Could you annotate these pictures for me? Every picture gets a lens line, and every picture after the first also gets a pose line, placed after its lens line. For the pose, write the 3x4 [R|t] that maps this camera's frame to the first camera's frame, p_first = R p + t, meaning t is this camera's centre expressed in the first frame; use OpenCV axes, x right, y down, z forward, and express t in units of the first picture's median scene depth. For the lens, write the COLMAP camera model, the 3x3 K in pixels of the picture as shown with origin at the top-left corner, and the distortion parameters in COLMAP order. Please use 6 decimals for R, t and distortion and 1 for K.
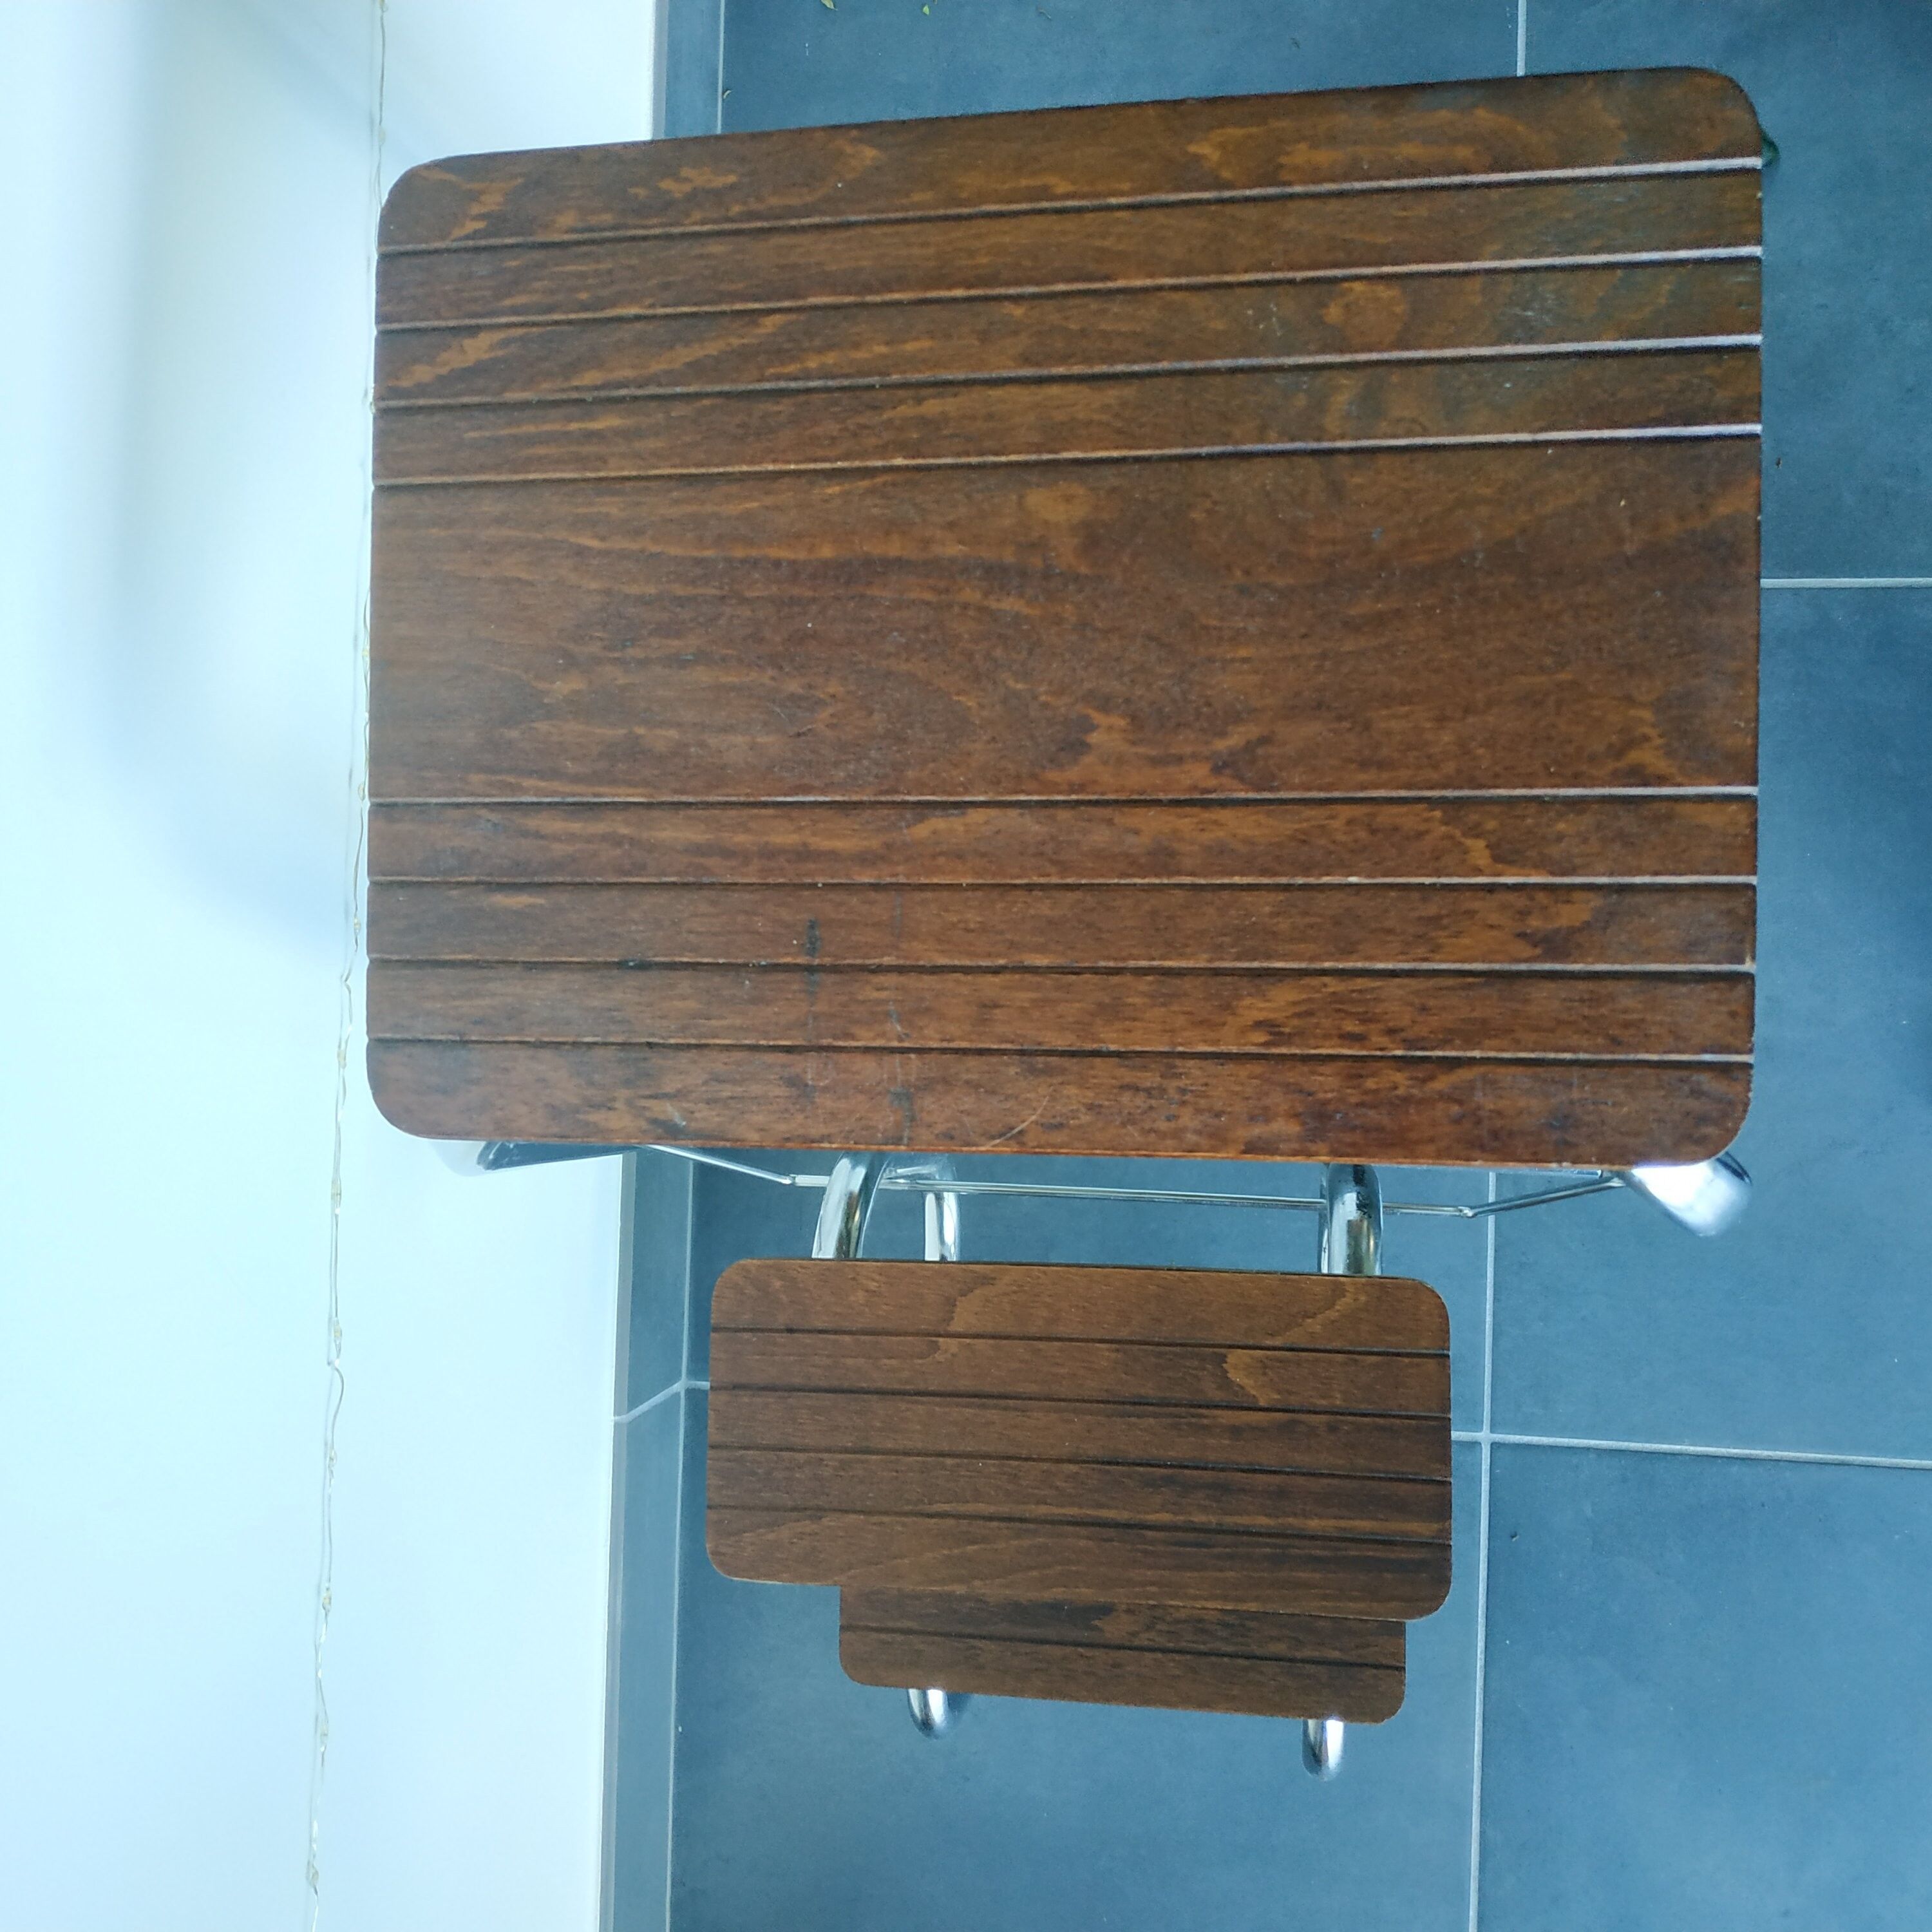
lens RADIAL K [[1855.4, 0, 966.0], [0, 1855.4, 962.2], [0, 0, 1]] dist [-0.005946, 0.000000]
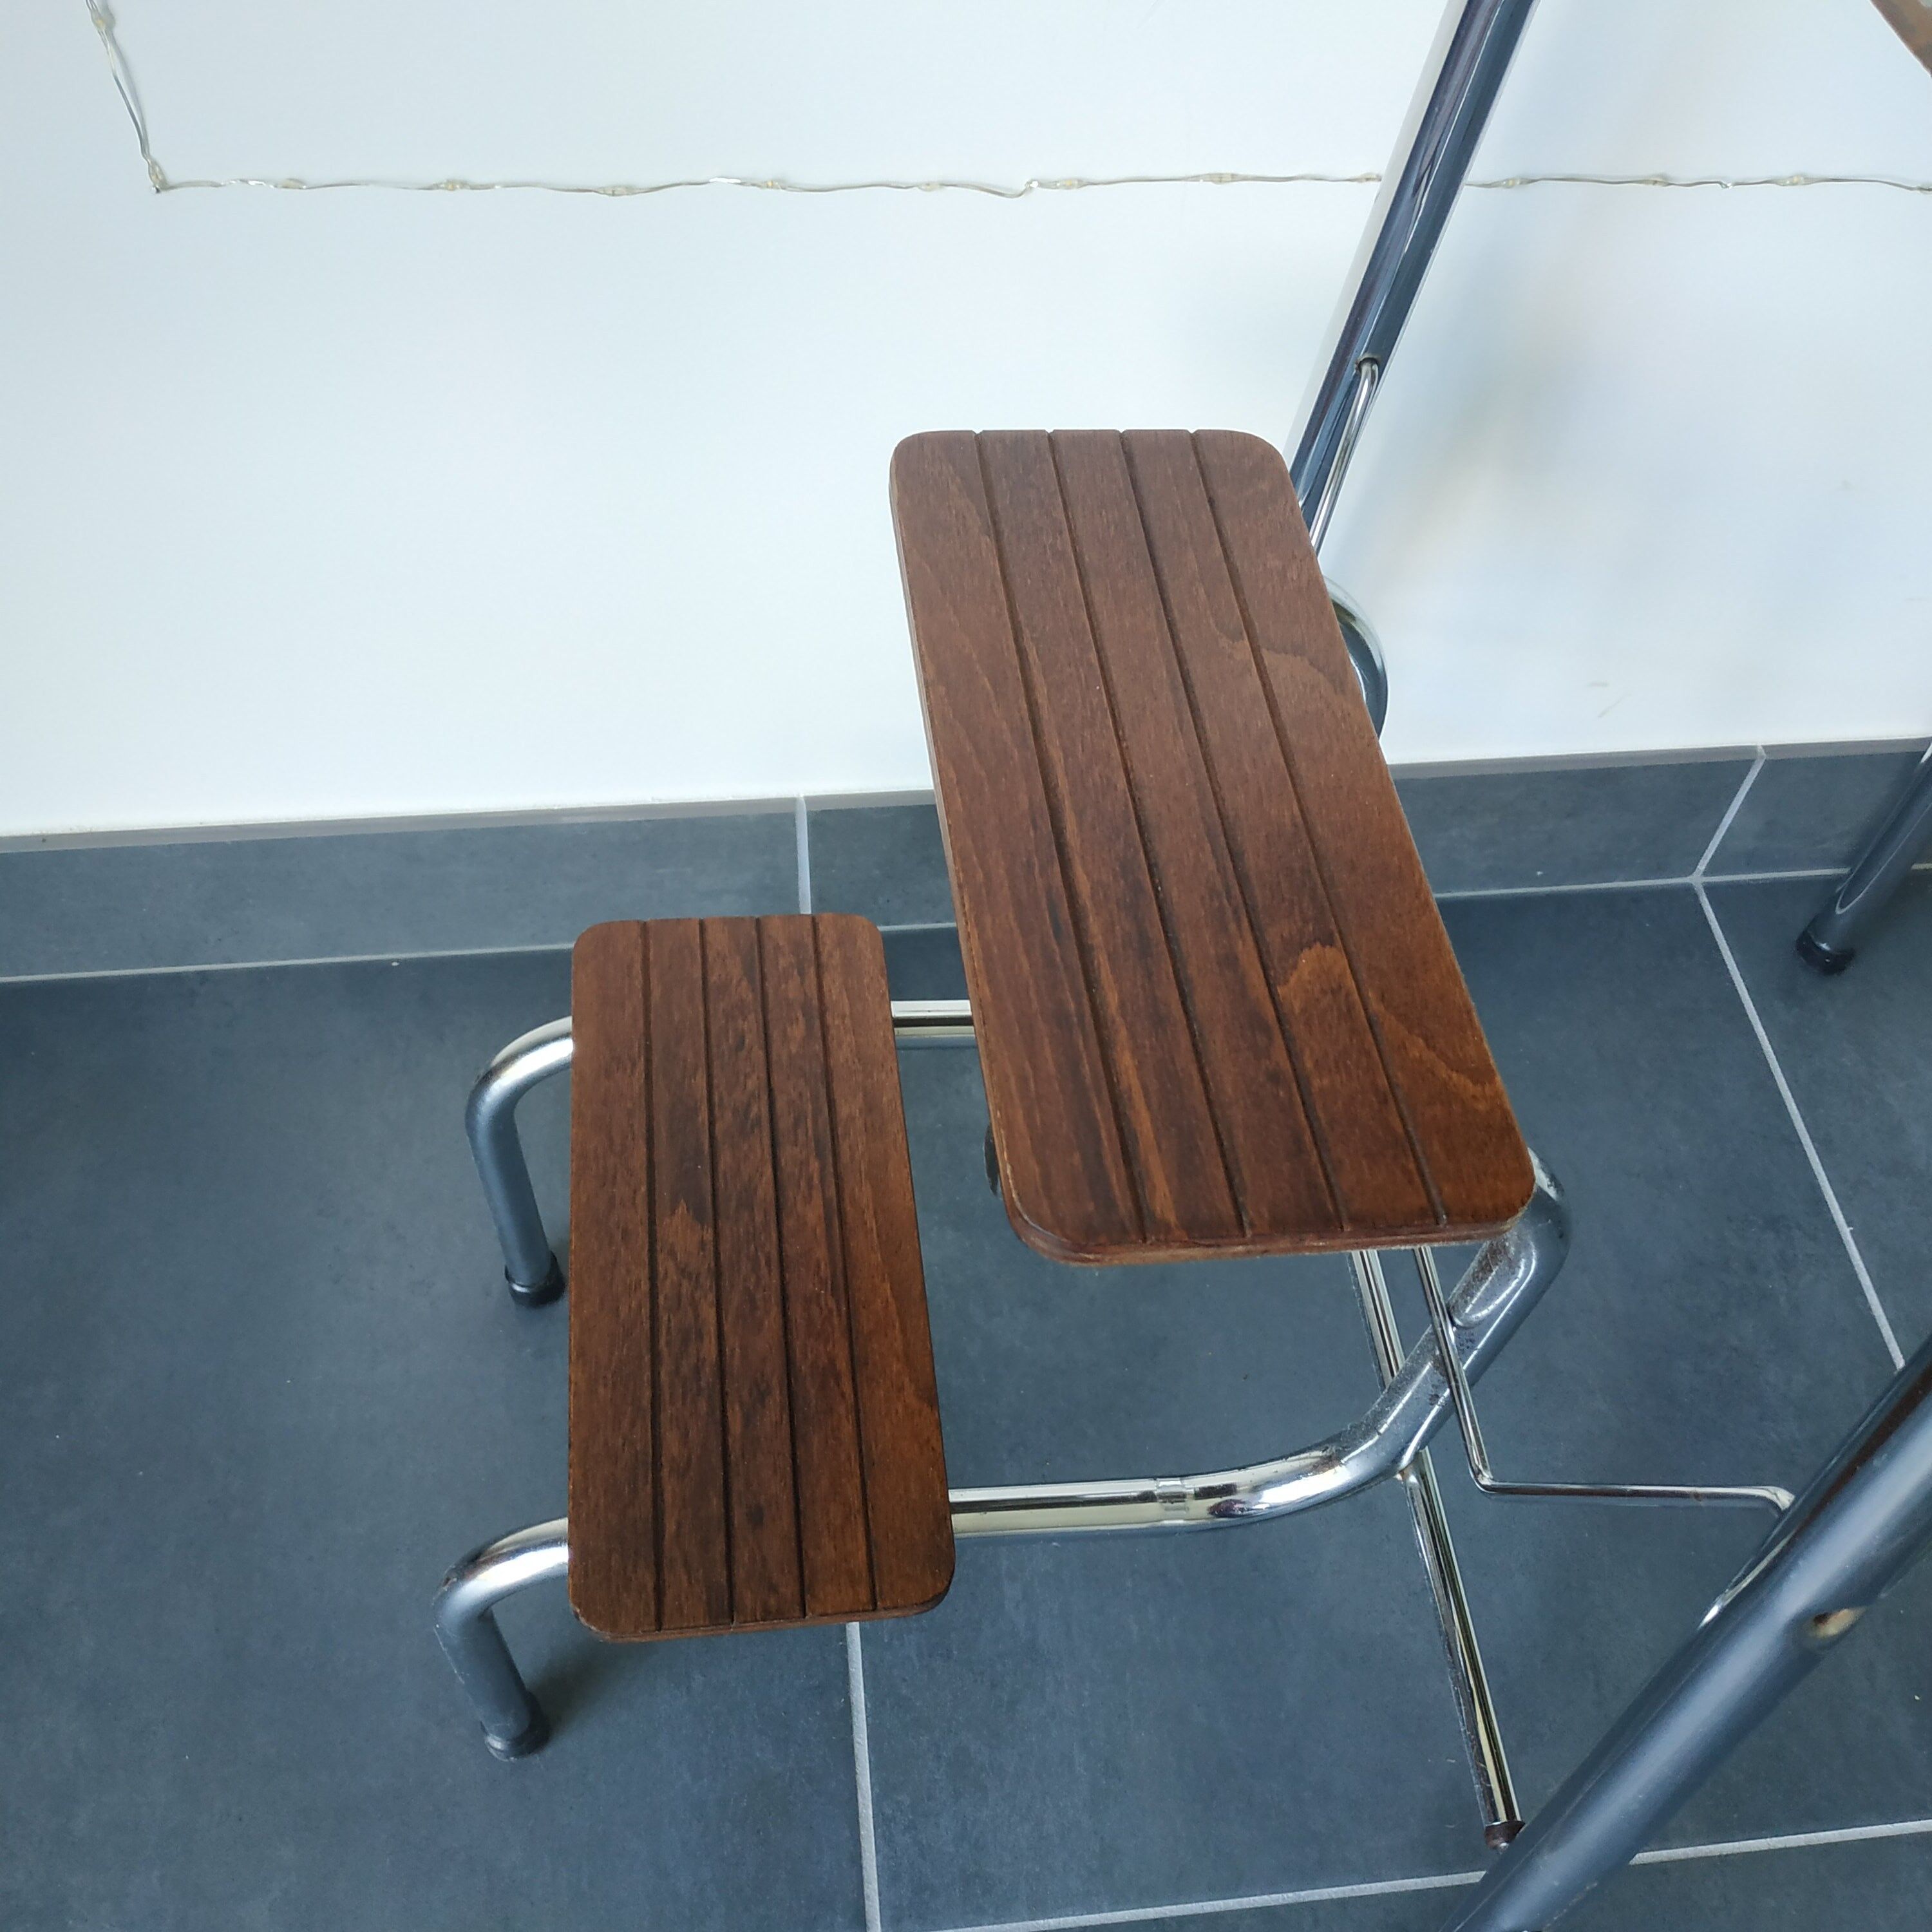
lens RADIAL K [[1855.4, 0, 949.5], [0, 1855.4, 966.8], [0, 0, 1]] dist [-0.005946, 0.000000]
pose [[0.128640, 0.880965, -0.455359, 0.435713], [-0.990556, 0.092176, -0.101505, 0.418936], [-0.047449, 0.464116, 0.884503, 0.414161]]
